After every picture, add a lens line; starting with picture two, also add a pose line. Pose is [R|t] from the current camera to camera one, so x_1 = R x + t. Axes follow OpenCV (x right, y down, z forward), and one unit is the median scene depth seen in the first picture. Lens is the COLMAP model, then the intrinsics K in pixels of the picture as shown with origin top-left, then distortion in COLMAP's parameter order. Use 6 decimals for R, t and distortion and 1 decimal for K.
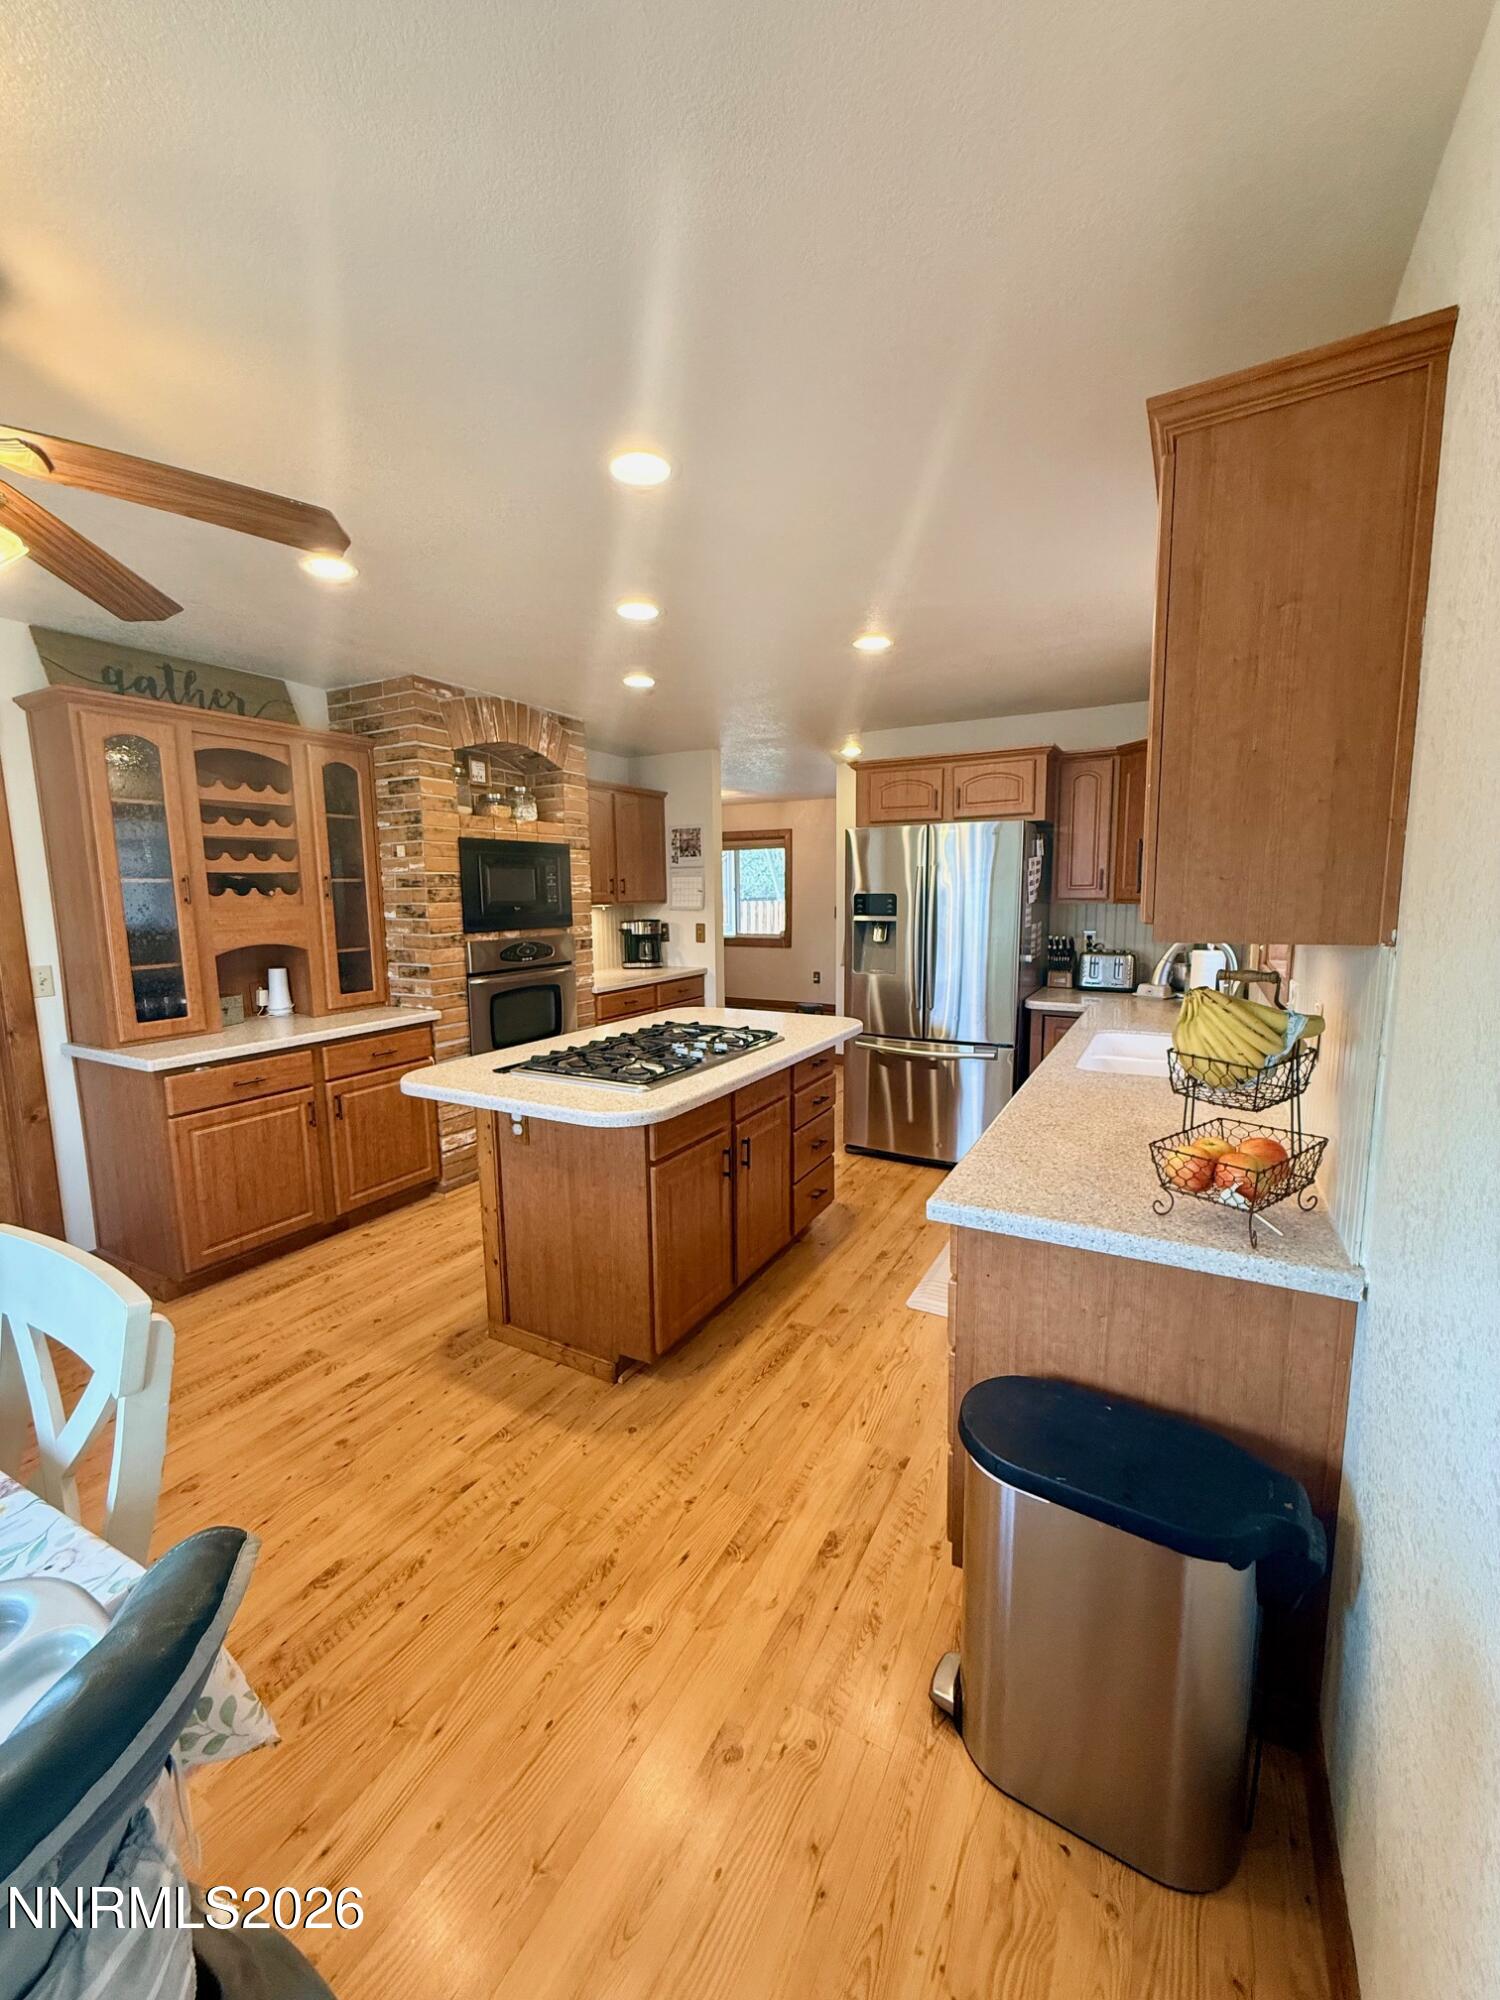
lens RADIAL K [[792.3, 0, 749.7], [0, 792.3, 996.9], [0, 0, 1]] dist [-0.000587, 0.000180]
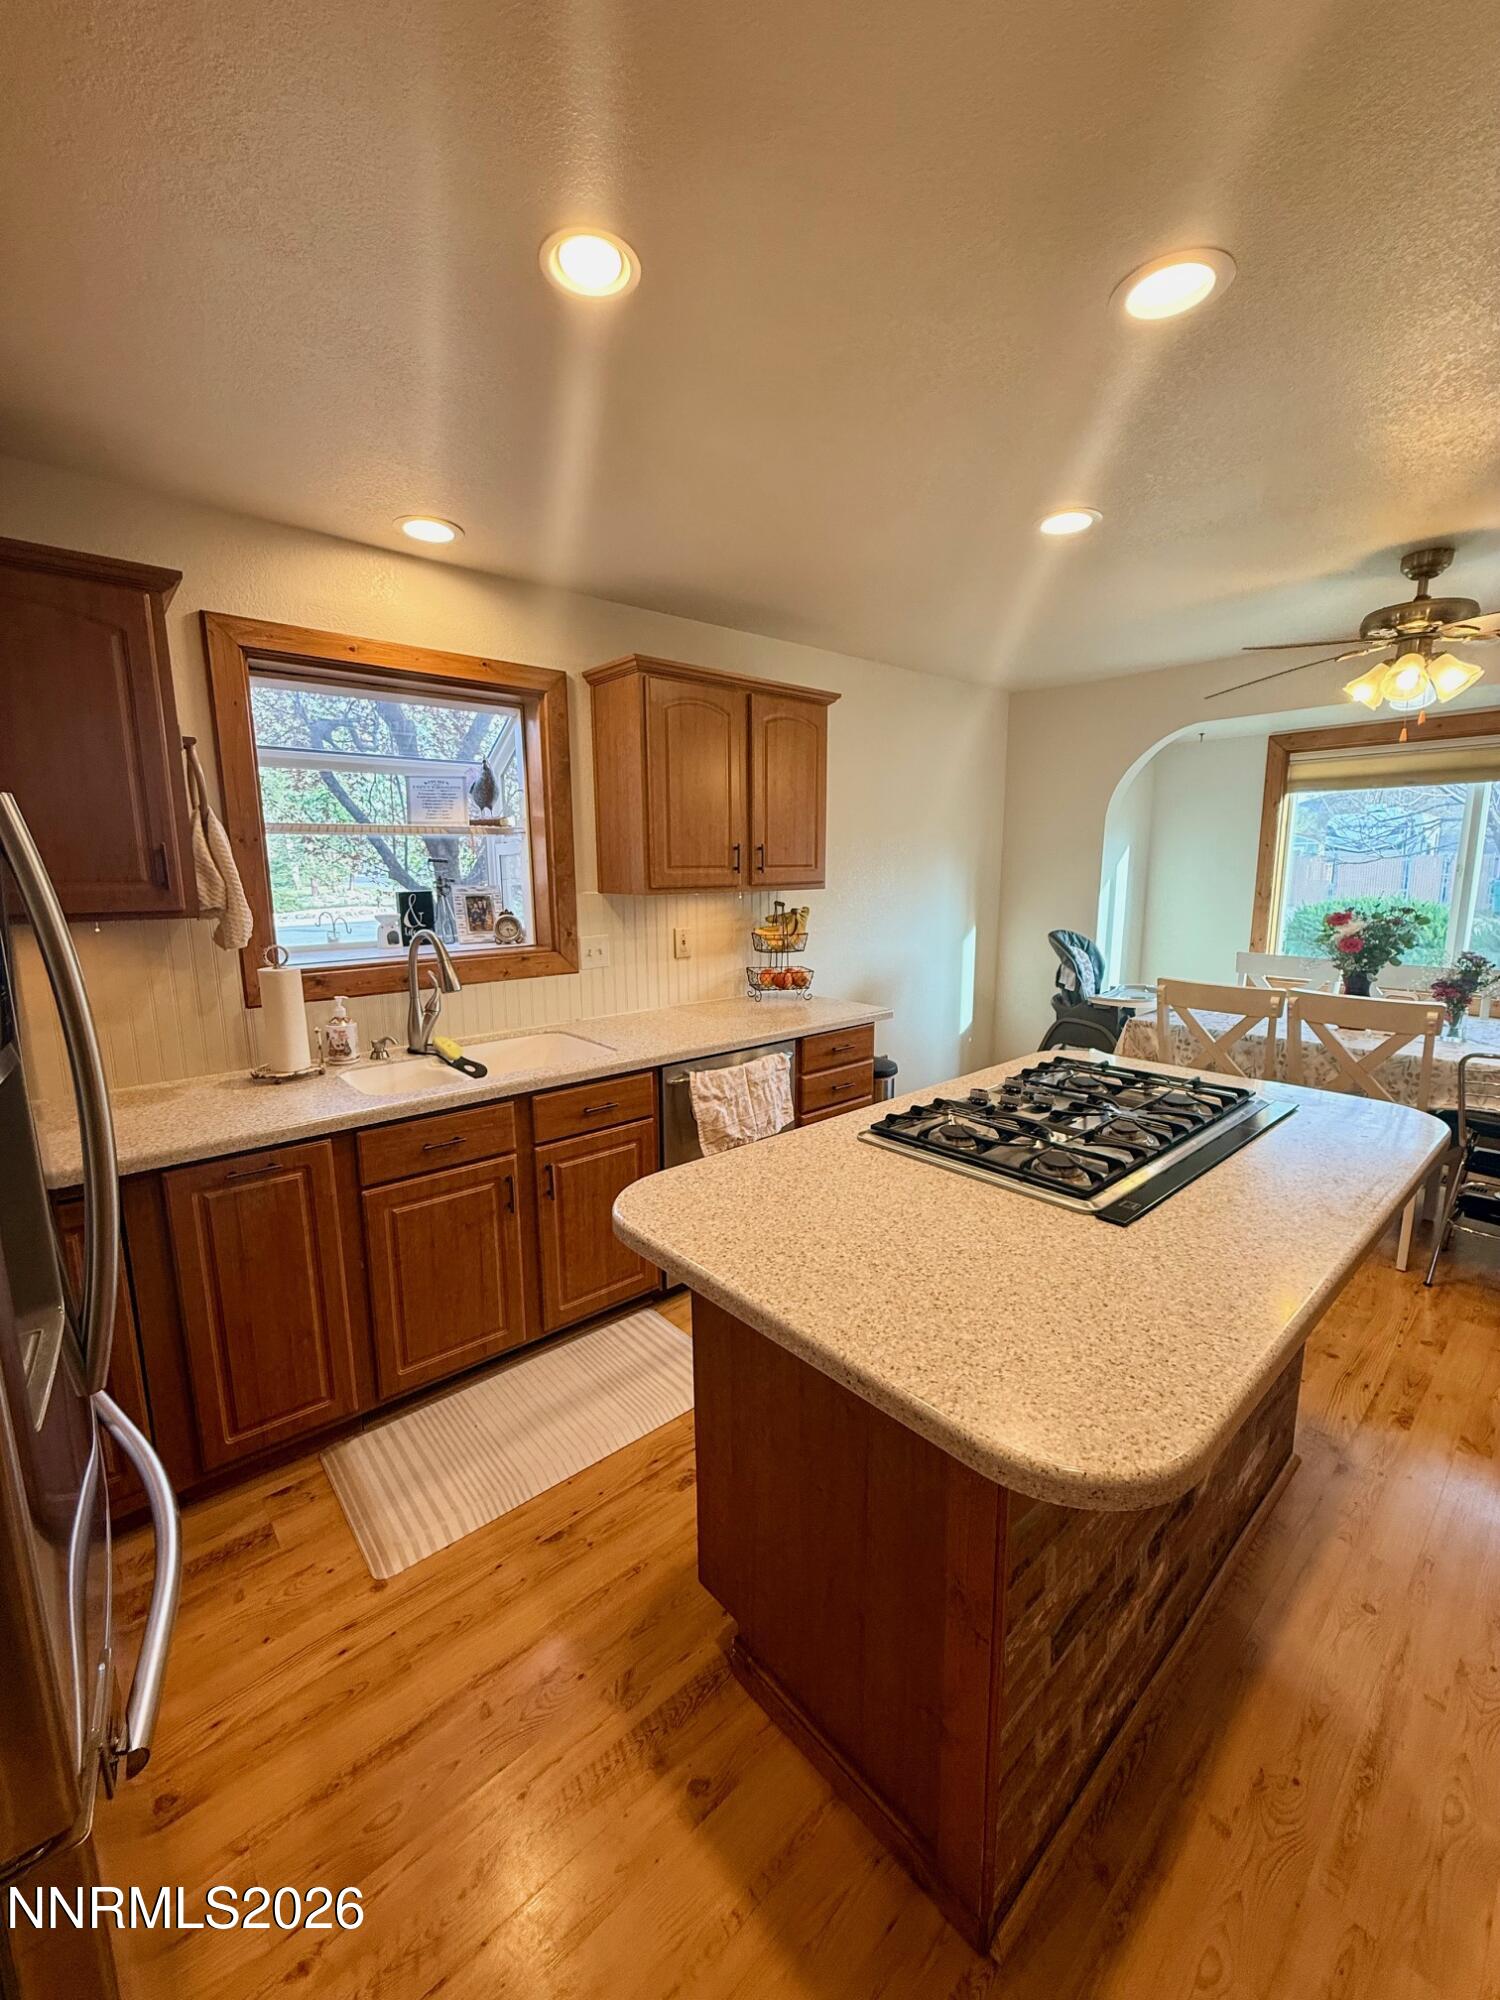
lens RADIAL K [[794.4, 0, 751.0], [0, 794.4, 997.8], [0, 0, 1]] dist [-0.000555, 0.000054]
pose [[-0.939981, -0.036193, 0.339302, -0.061300], [0.066841, 0.955565, 0.287101, -0.174726], [-0.334617, 0.292549, -0.895794, 1.248666]]
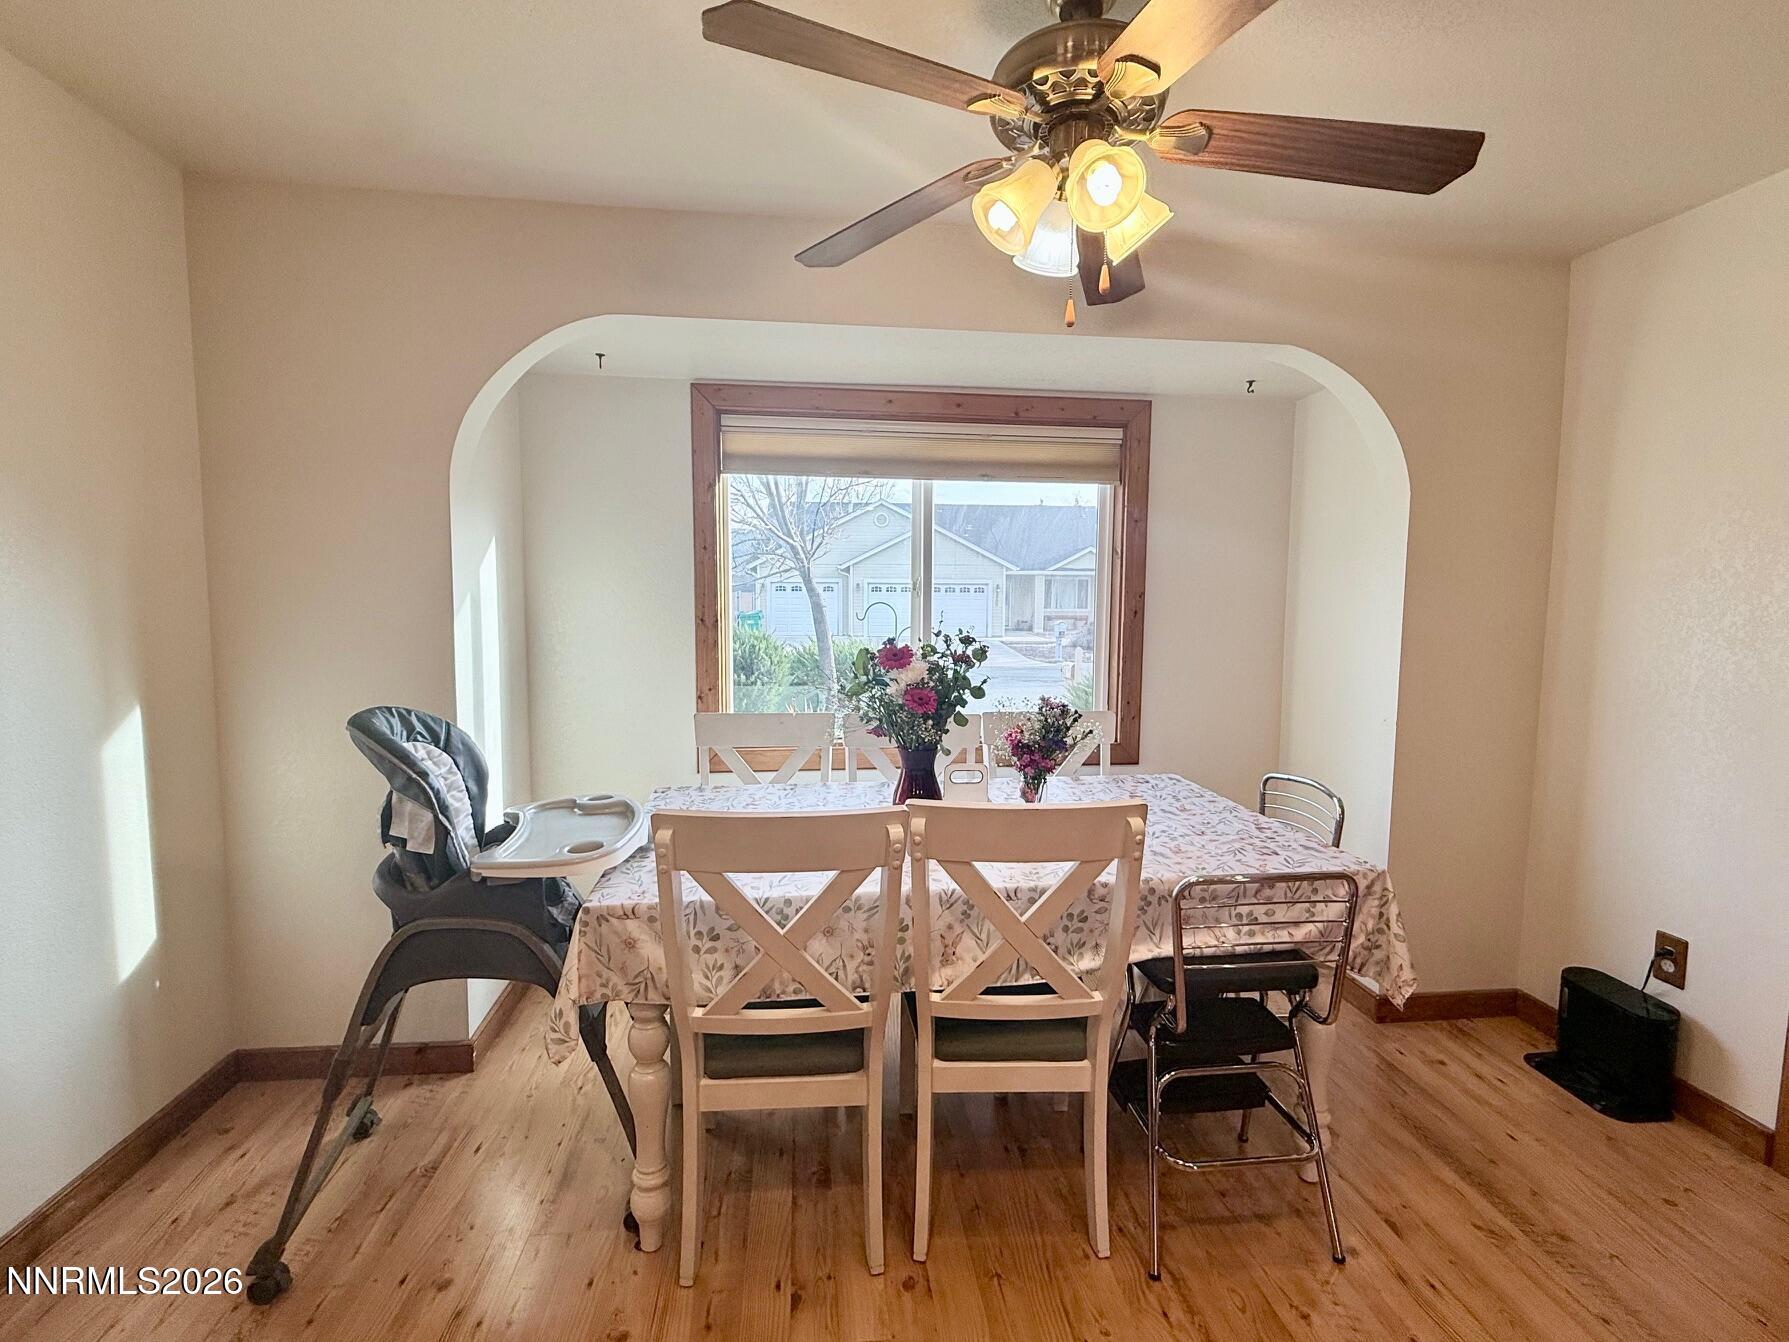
lens RADIAL K [[804.5, 0, 896.3], [0, 804.5, 666.5], [0, 0, 1]] dist [0.007330, 0.000452]
pose [[-0.814389, 0.054113, -0.577790, -0.062528], [-0.077827, 0.976465, 0.201146, -0.062420], [0.575076, 0.208779, -0.791011, 0.632377]]
